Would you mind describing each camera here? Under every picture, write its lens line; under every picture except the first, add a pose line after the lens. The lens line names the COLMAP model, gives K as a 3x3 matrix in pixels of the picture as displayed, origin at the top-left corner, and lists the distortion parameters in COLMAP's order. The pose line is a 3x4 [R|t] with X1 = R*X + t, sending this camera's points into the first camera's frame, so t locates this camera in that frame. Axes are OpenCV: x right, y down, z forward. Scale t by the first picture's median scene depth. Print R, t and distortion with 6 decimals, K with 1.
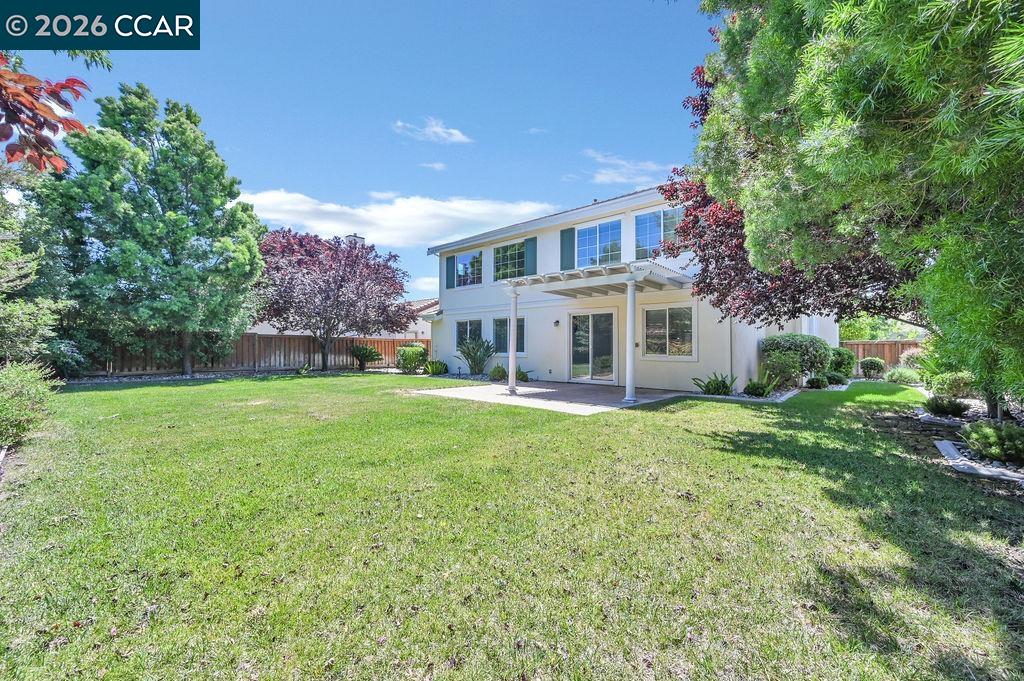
lens RADIAL K [[420.3, 0, 512.0], [0, 420.3, 340.5], [0, 0, 1]] dist [-0.001683, -0.000277]
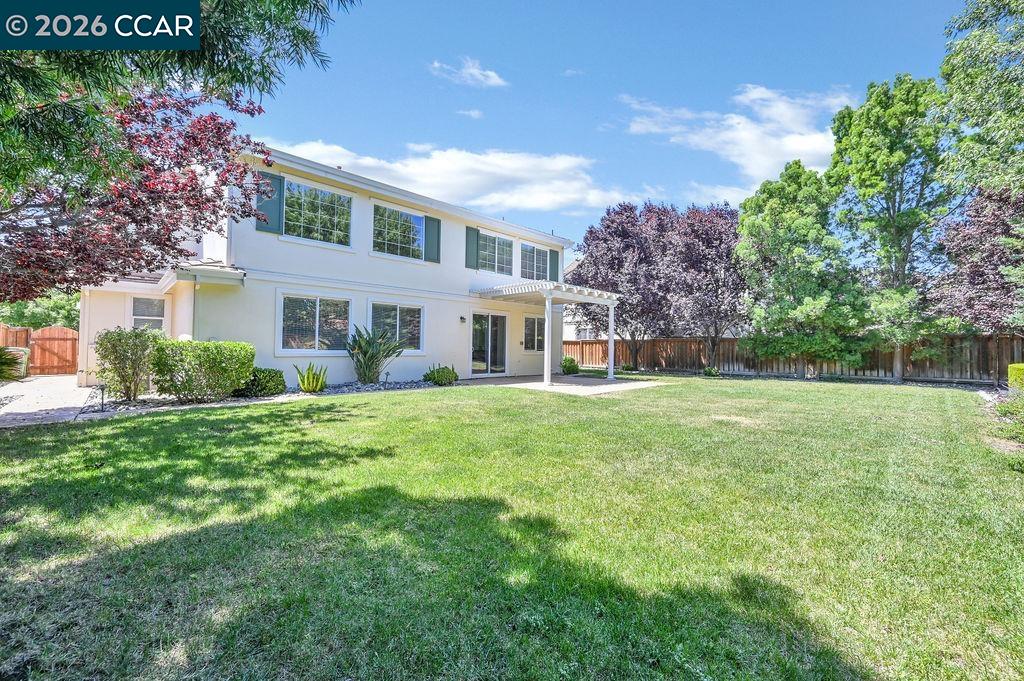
lens RADIAL K [[420.3, 0, 512.0], [0, 420.3, 340.5], [0, 0, 1]] dist [-0.001683, -0.000277]
pose [[0.054692, 0.009757, 0.998456, -0.783991], [-0.033712, 0.999400, -0.007920, 0.011561], [-0.997934, -0.033226, 0.054988, 0.749014]]
